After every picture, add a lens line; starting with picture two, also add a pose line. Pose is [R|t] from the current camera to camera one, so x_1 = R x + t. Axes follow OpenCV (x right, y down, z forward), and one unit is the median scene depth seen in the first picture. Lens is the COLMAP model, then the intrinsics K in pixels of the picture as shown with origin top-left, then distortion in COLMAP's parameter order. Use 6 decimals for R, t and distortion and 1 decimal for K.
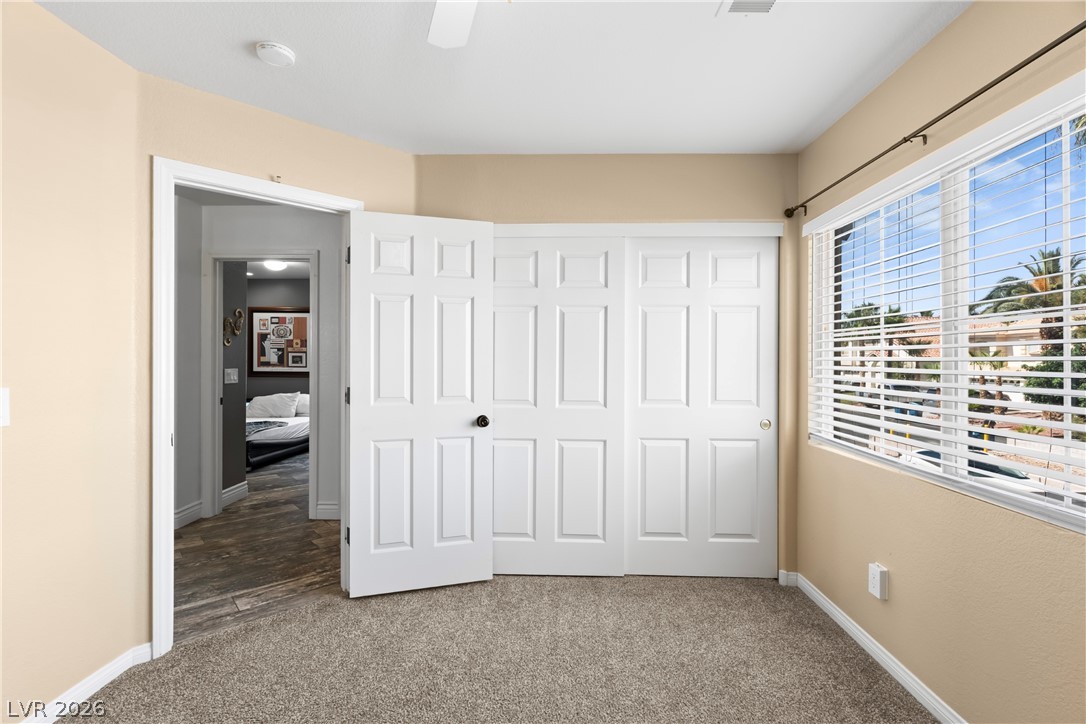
lens RADIAL K [[513.5, 0, 543.6], [0, 513.5, 359.0], [0, 0, 1]] dist [0.001612, 0.000880]
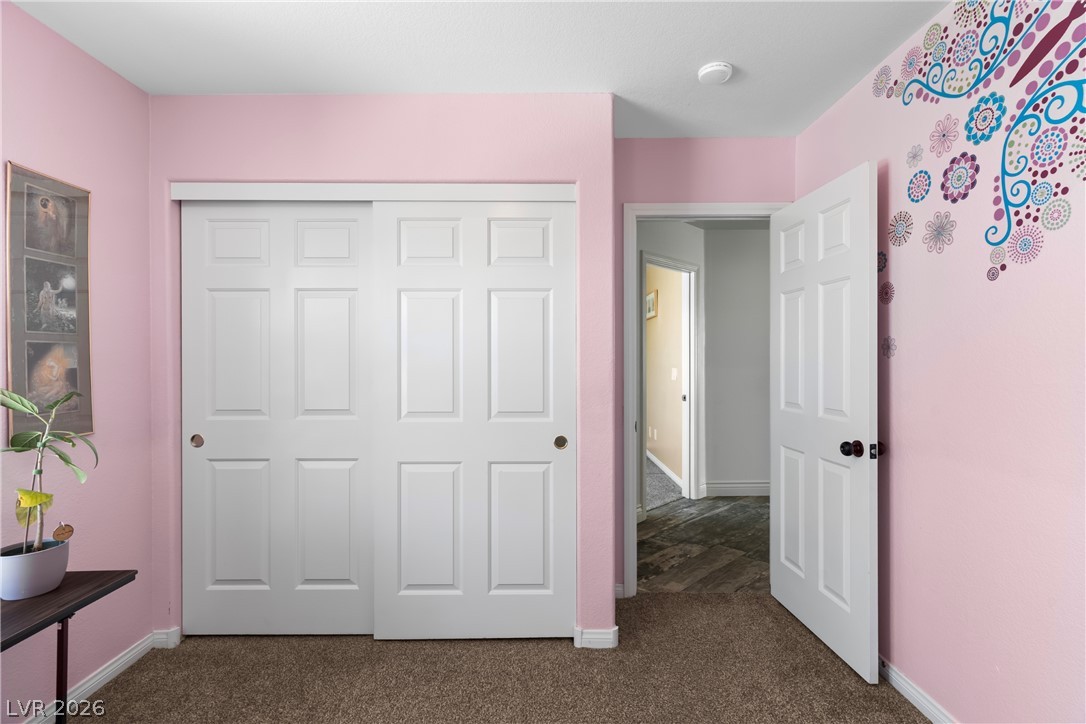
lens RADIAL K [[513.5, 0, 543.6], [0, 513.5, 359.0], [0, 0, 1]] dist [0.001612, 0.000880]
pose [[-0.999180, -0.004037, -0.040294, -0.049250], [-0.004174, 0.999986, 0.003330, -0.004900], [0.040280, 0.003495, -0.999182, 2.351429]]
